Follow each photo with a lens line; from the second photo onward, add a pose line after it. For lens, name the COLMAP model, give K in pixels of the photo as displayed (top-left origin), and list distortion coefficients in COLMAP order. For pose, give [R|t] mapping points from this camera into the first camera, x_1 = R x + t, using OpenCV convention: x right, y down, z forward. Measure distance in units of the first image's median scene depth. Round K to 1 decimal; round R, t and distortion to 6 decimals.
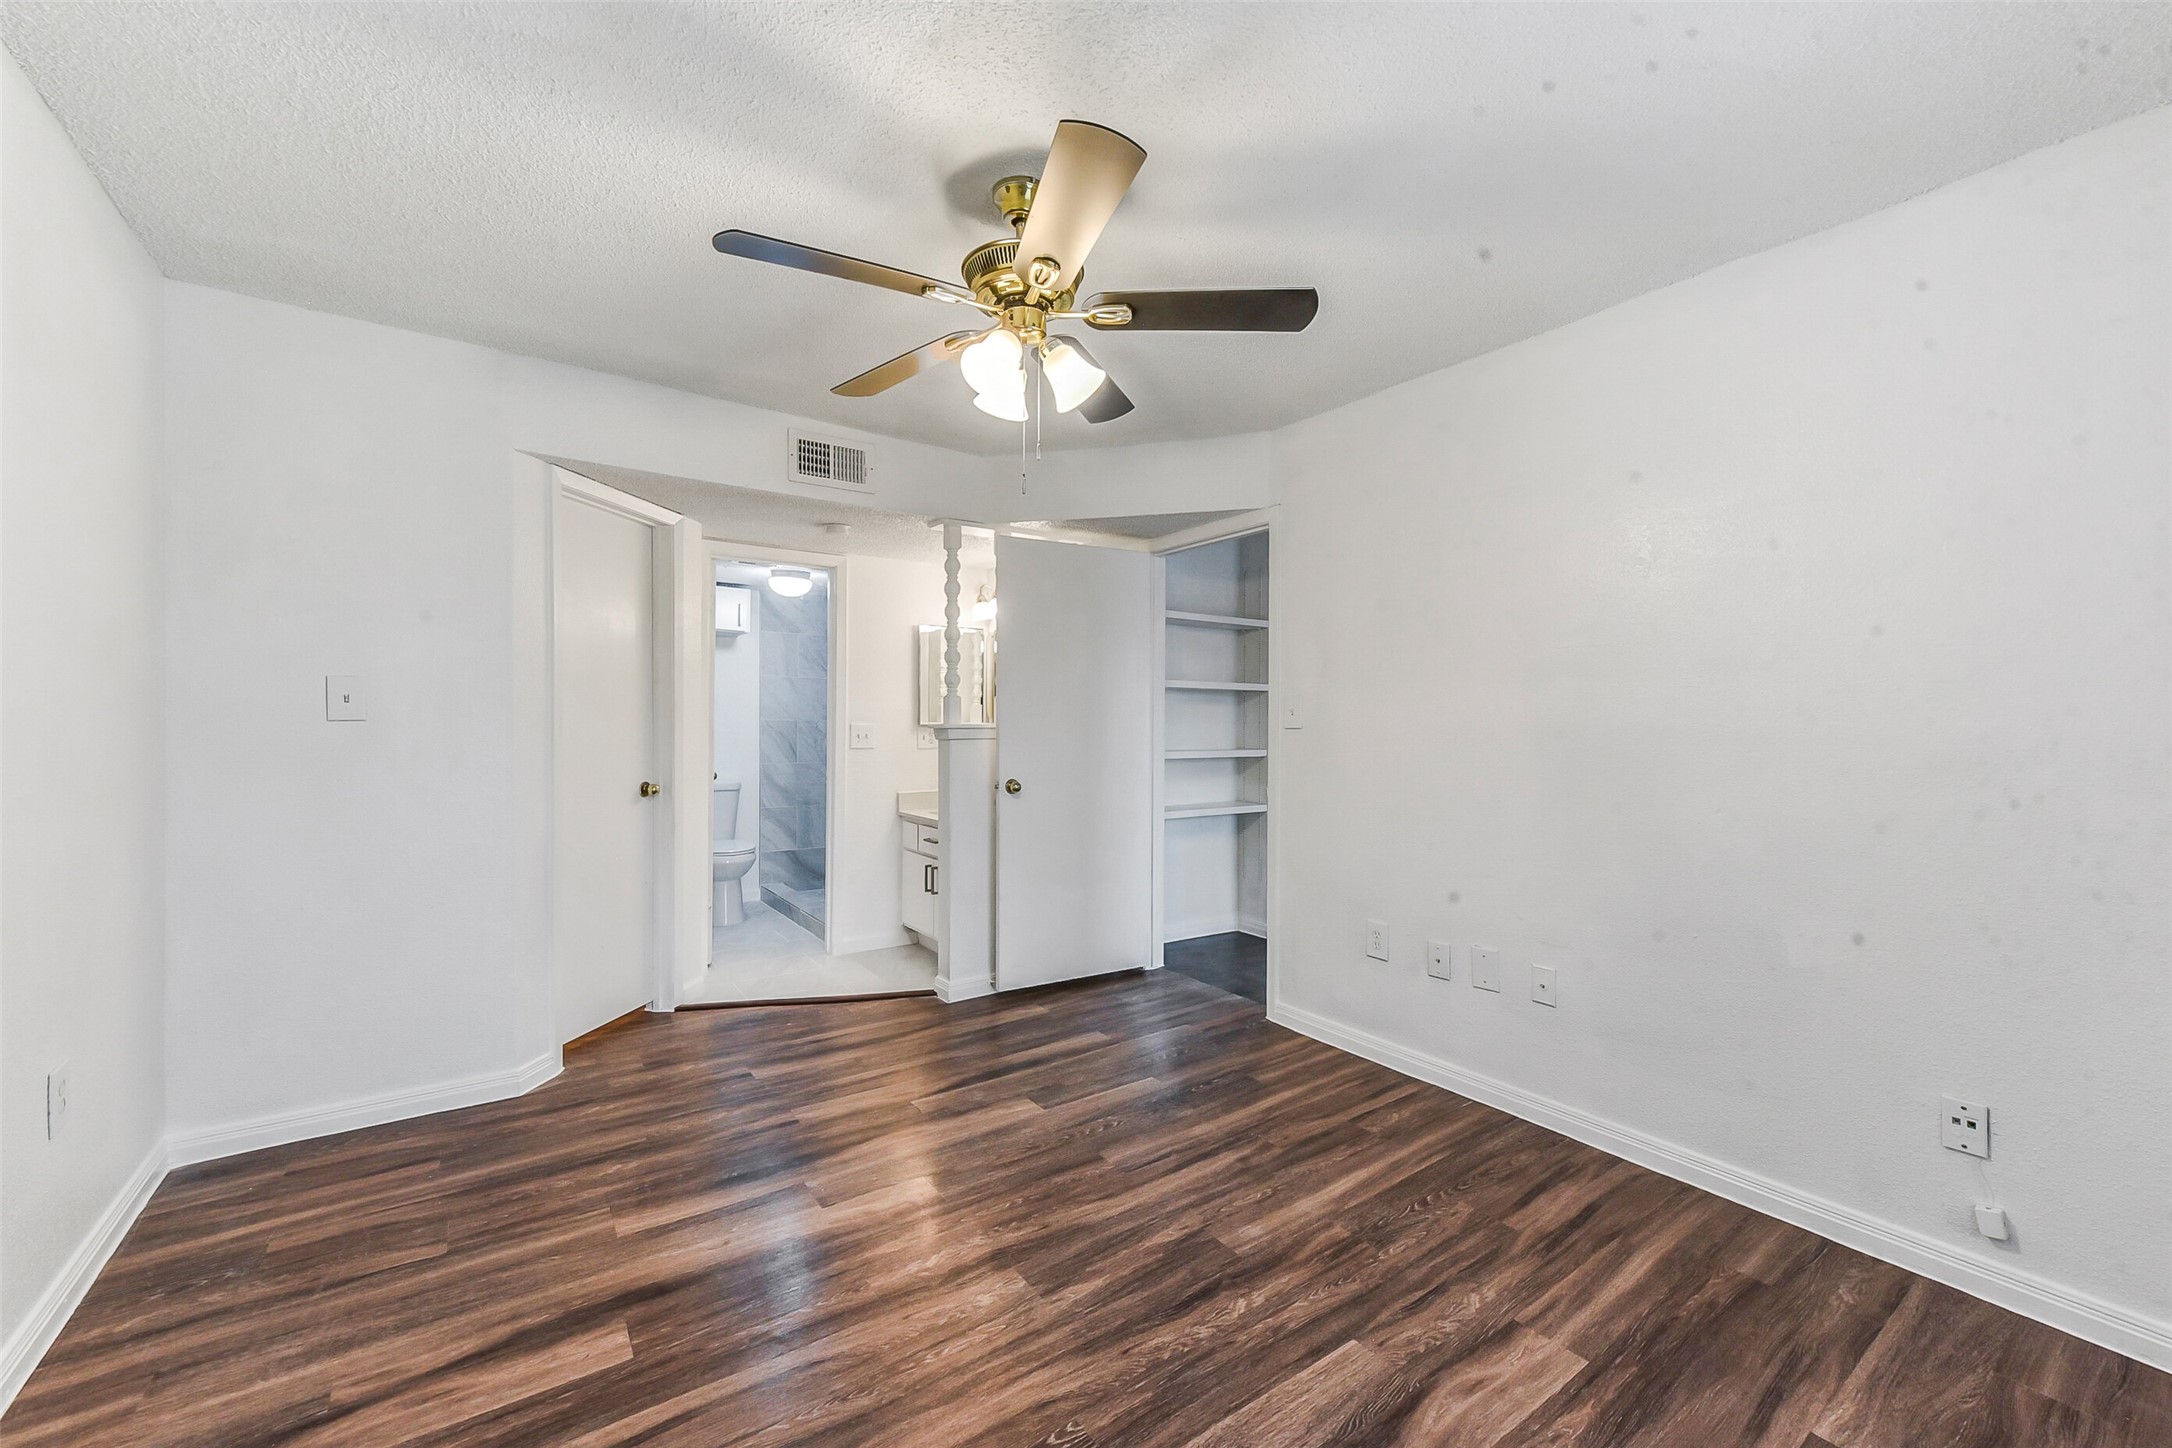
lens RADIAL K [[853.8, 0, 1089.7], [0, 853.8, 722.7], [0, 0, 1]] dist [0.001167, -0.000883]
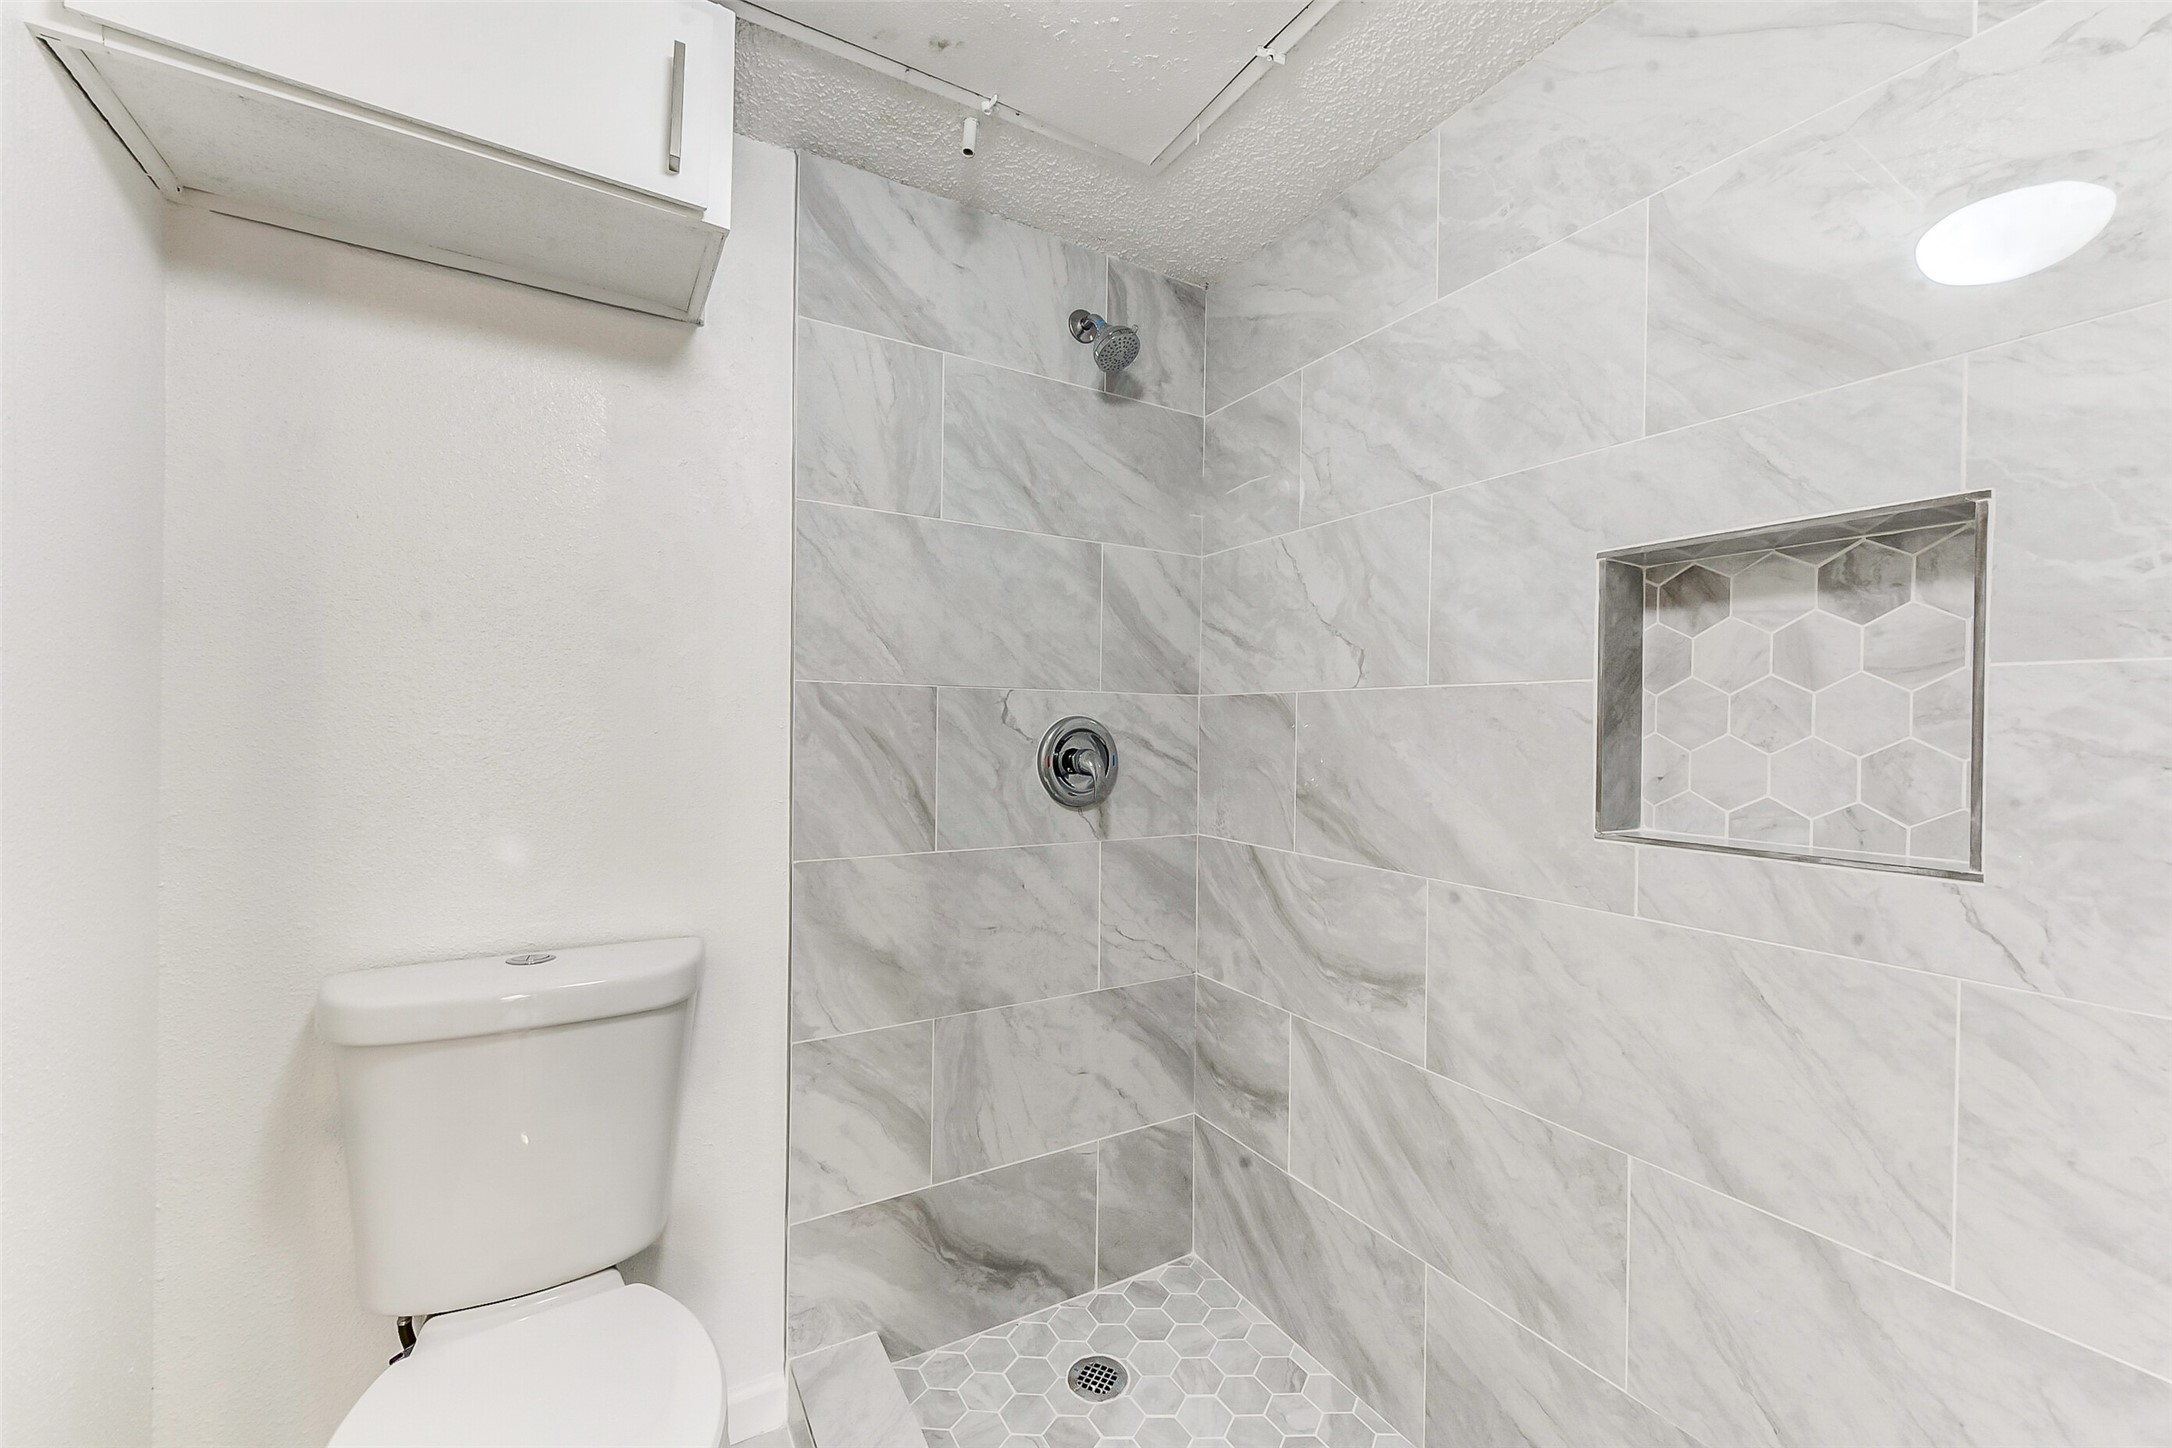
lens RADIAL K [[853.8, 0, 1082.0], [0, 853.8, 724.0], [0, 0, 1]] dist [0.001167, -0.000883]
pose [[0.994683, 0.010994, -0.102395, -0.278477], [-0.010991, 0.999939, 0.000590, 0.007930], [0.102395, 0.000538, 0.994744, 0.763574]]
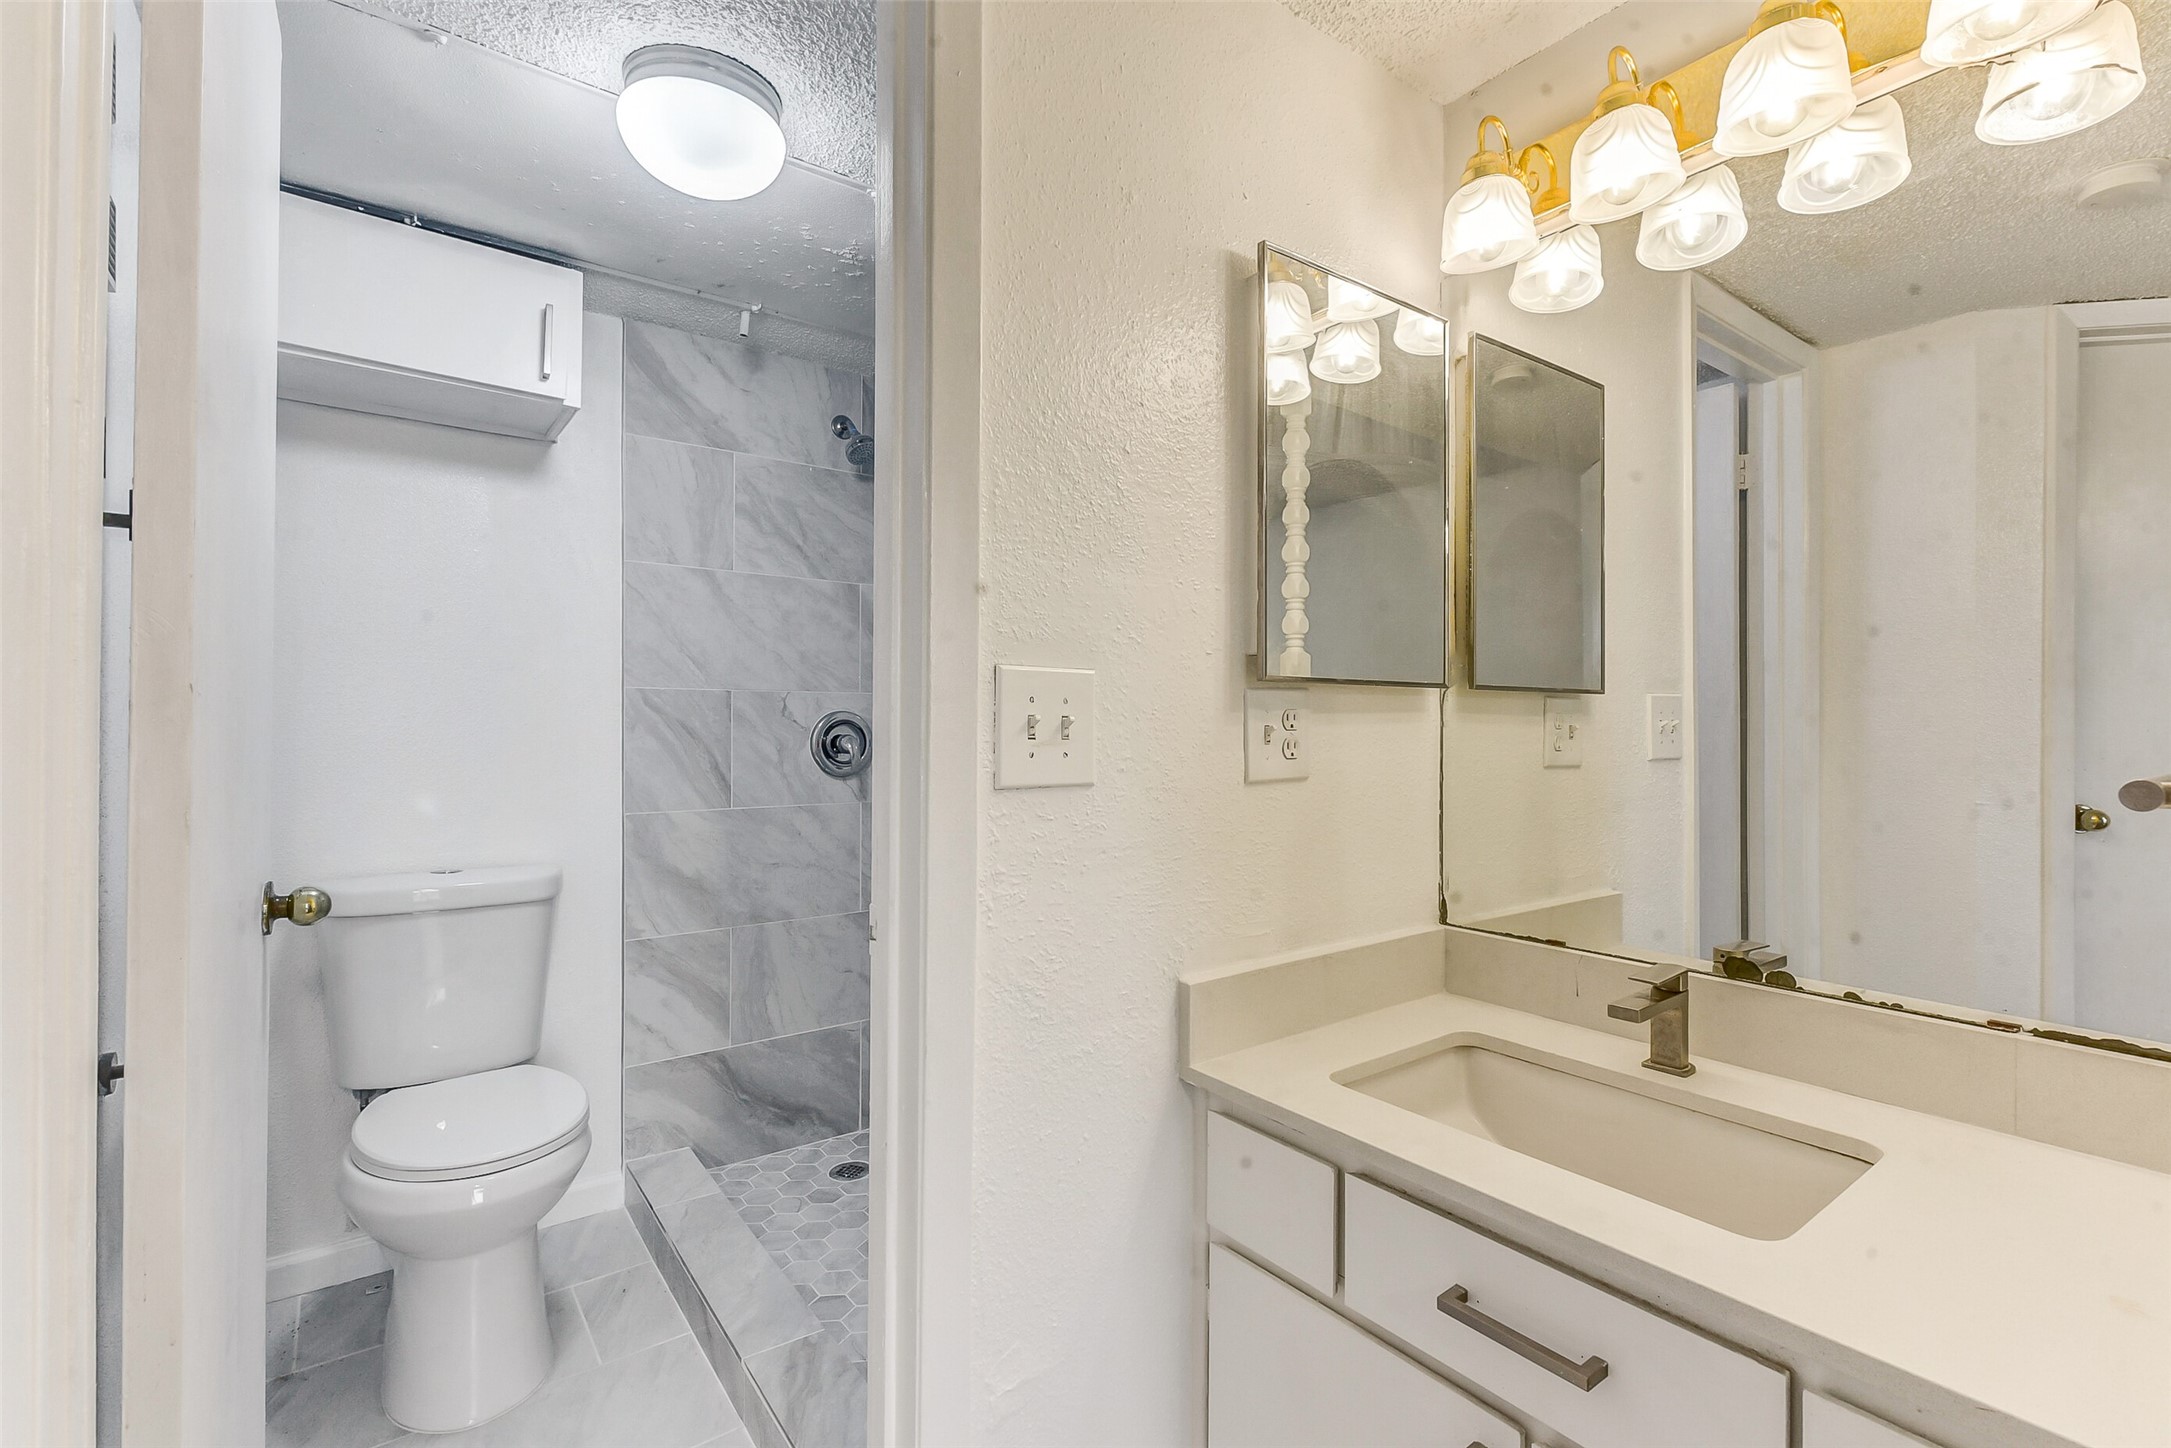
lens RADIAL K [[964.7, 0, 1084.6], [0, 964.7, 719.0], [0, 0, 1]] dist [-0.003793, -0.000471]
pose [[0.999847, 0.000611, 0.017460, -0.204417], [-0.000527, 0.999988, -0.004812, 0.011340], [-0.017463, 0.004802, 0.999836, 0.601178]]
